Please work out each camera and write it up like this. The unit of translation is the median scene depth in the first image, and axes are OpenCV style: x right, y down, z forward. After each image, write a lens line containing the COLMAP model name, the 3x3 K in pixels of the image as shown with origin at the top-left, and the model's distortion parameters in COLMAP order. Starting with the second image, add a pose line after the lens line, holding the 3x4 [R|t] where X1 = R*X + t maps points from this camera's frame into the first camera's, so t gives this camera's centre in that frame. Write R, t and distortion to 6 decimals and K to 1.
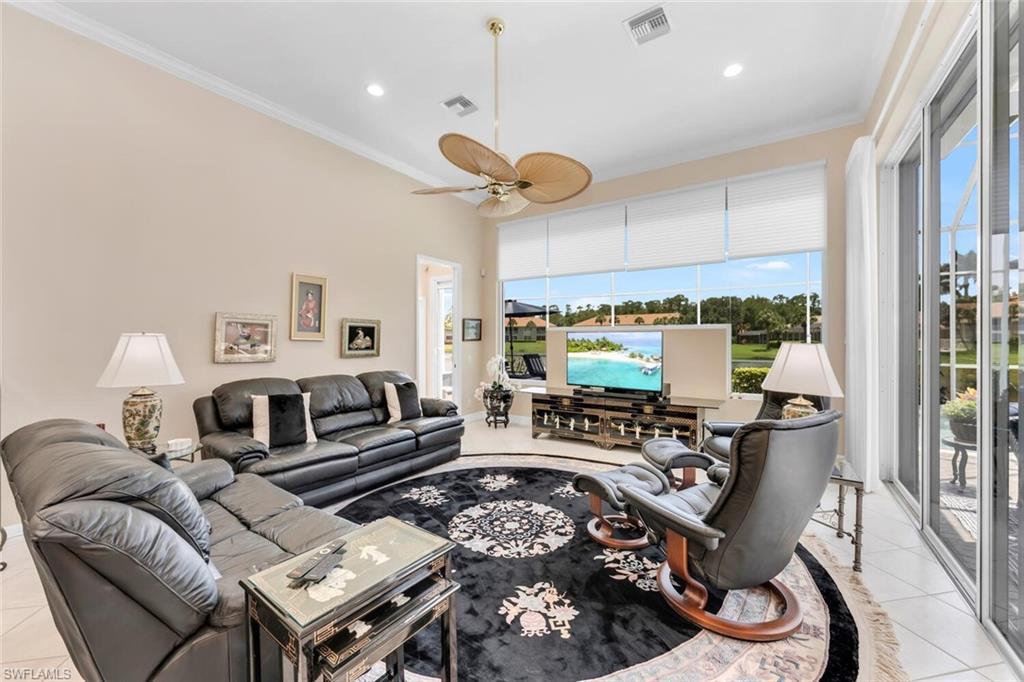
lens RADIAL K [[412.5, 0, 513.0], [0, 412.5, 338.9], [0, 0, 1]] dist [0.001359, 0.000148]
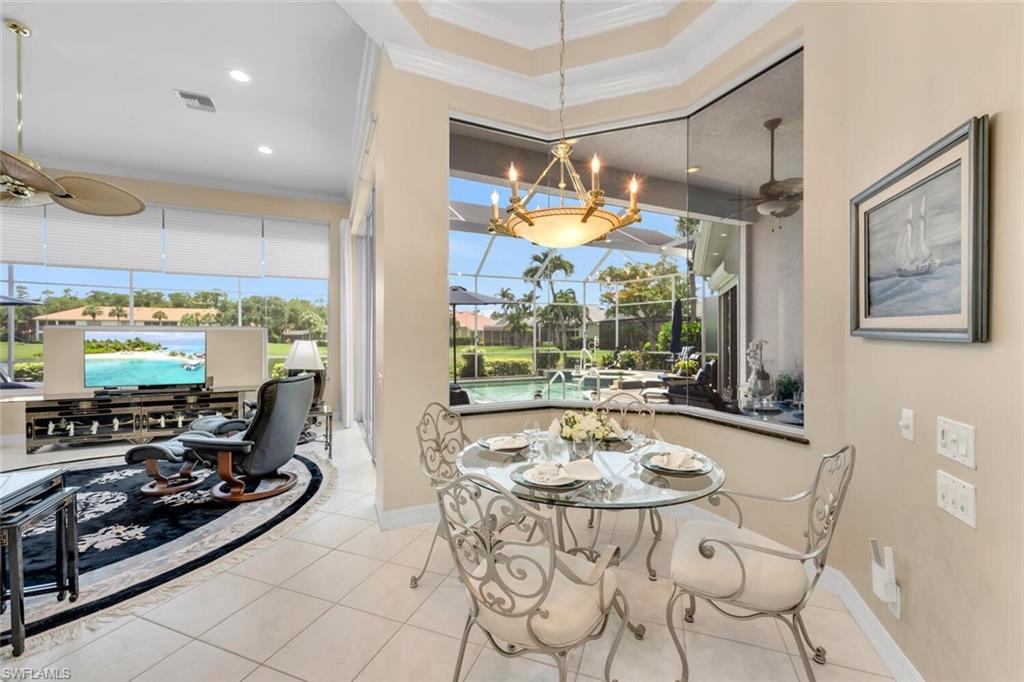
lens RADIAL K [[412.5, 0, 516.3], [0, 412.5, 338.3], [0, 0, 1]] dist [0.001359, 0.000148]
pose [[0.529445, -0.000272, 0.848344, -0.162684], [0.000194, 1.000000, 0.000199, -0.000838], [-0.848344, 0.000059, 0.529445, -0.363084]]
